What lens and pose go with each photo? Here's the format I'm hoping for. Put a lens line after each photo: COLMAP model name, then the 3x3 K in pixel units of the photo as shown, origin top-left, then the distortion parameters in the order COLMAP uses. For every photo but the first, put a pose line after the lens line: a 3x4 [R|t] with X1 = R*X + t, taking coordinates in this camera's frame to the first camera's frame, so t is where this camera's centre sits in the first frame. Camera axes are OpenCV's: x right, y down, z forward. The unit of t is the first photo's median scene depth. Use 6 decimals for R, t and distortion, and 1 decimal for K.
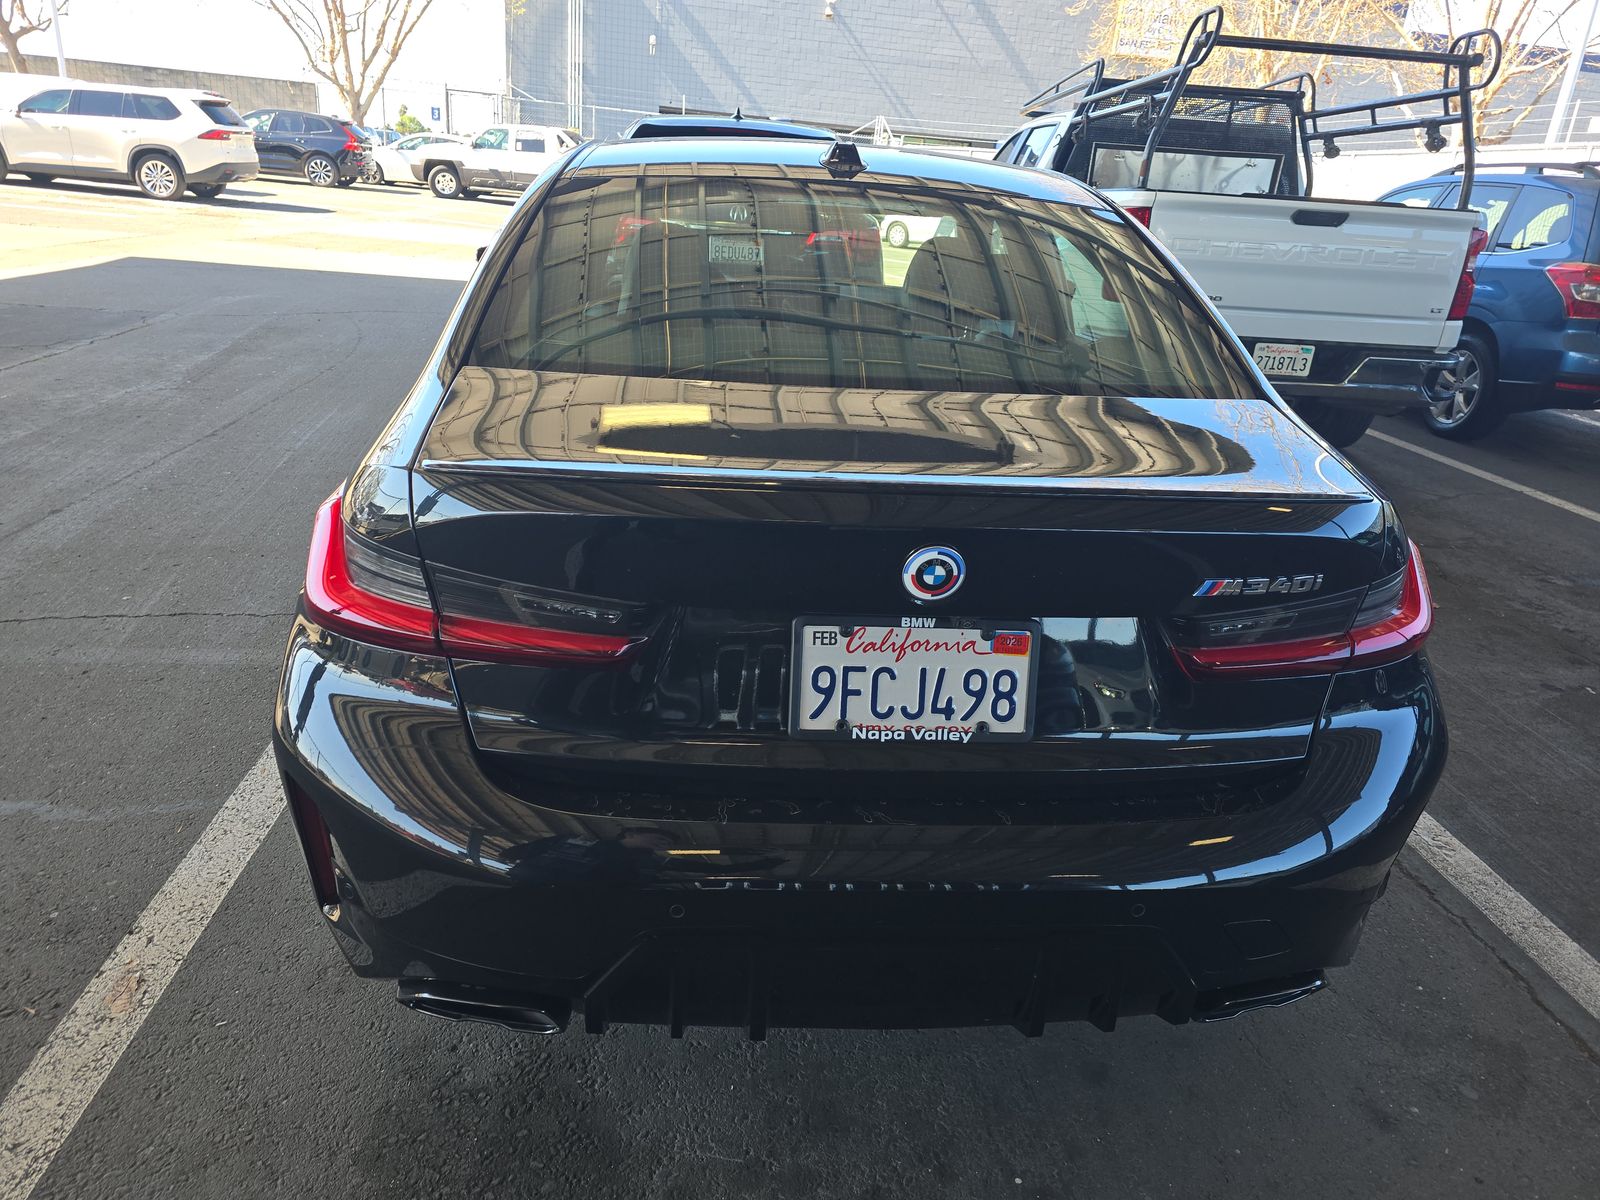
lens RADIAL K [[1068.0, 0, 800.0], [0, 1068.0, 600.0], [0, 0, 1]] dist [0.051586, -0.043635]
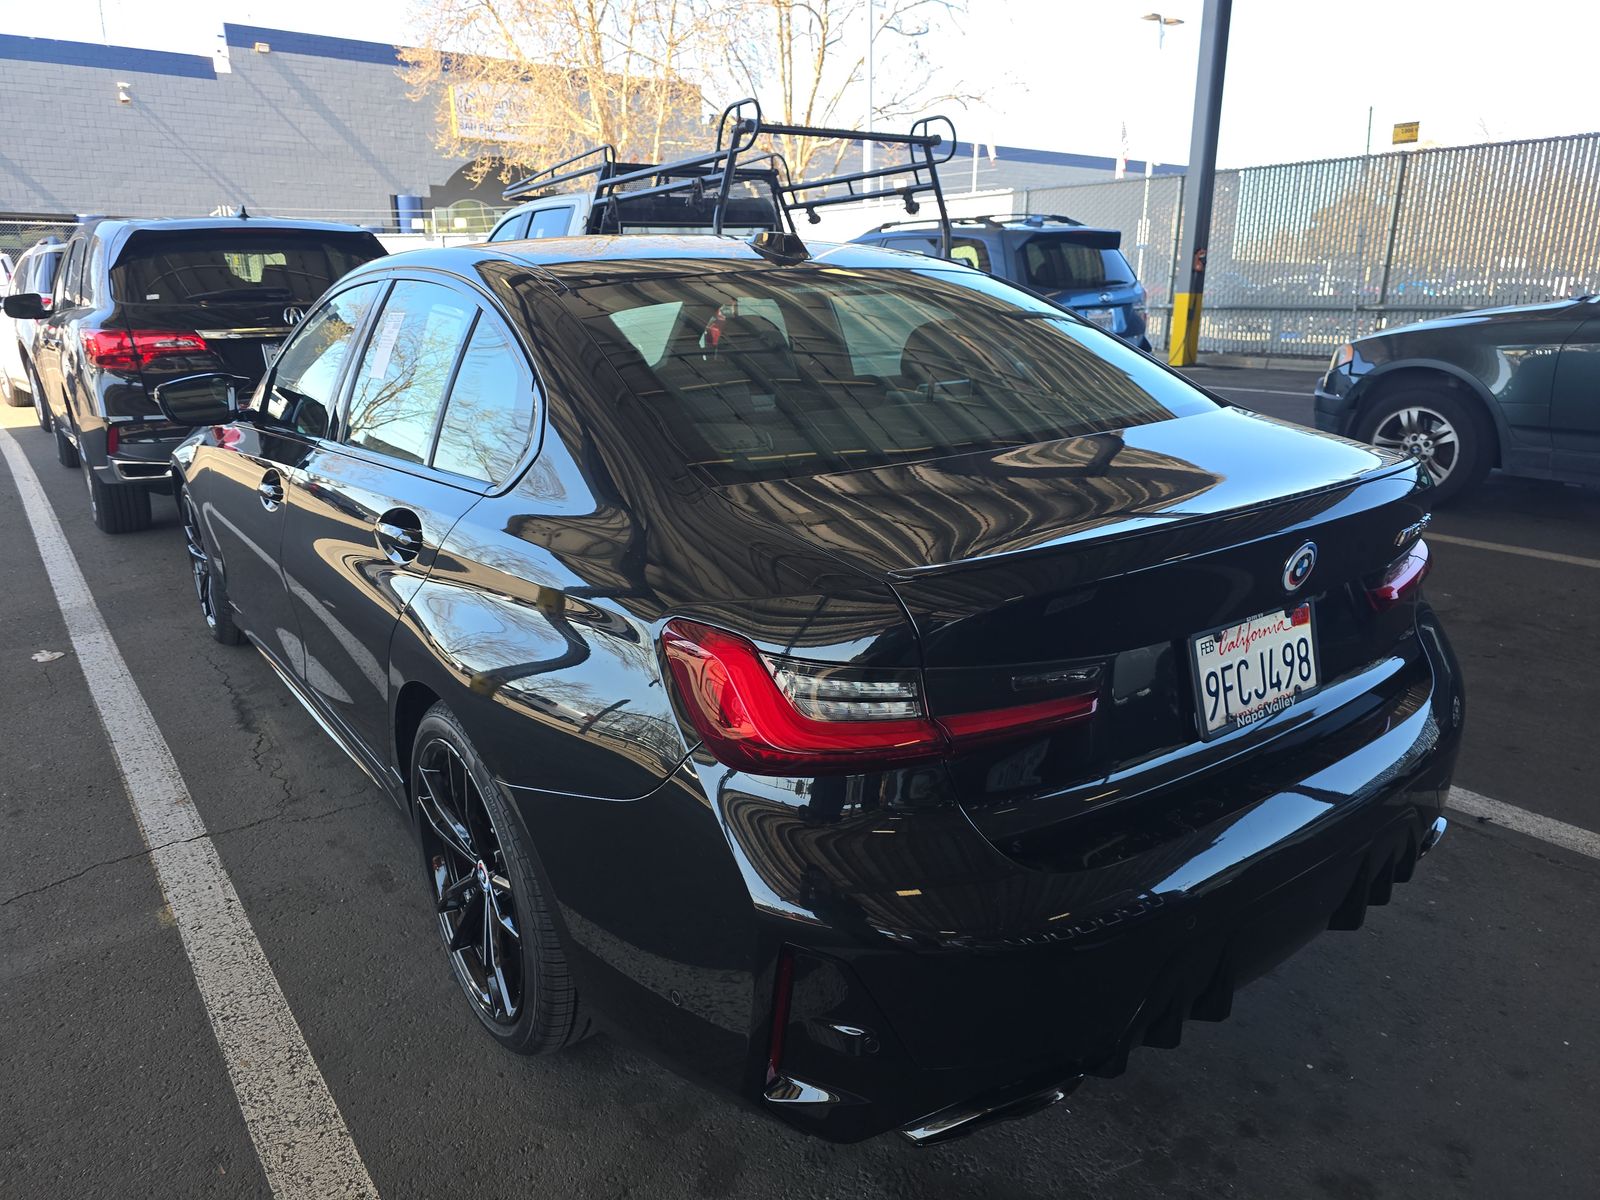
lens RADIAL K [[1098.4, 0, 800.0], [0, 1098.4, 600.0], [0, 0, 1]] dist [0.002773, -0.005073]
pose [[0.847113, -0.223534, 0.482111, -0.173011], [0.255743, 0.966744, -0.001126, -0.023719], [-0.465827, 0.124250, 0.876109, 0.032596]]
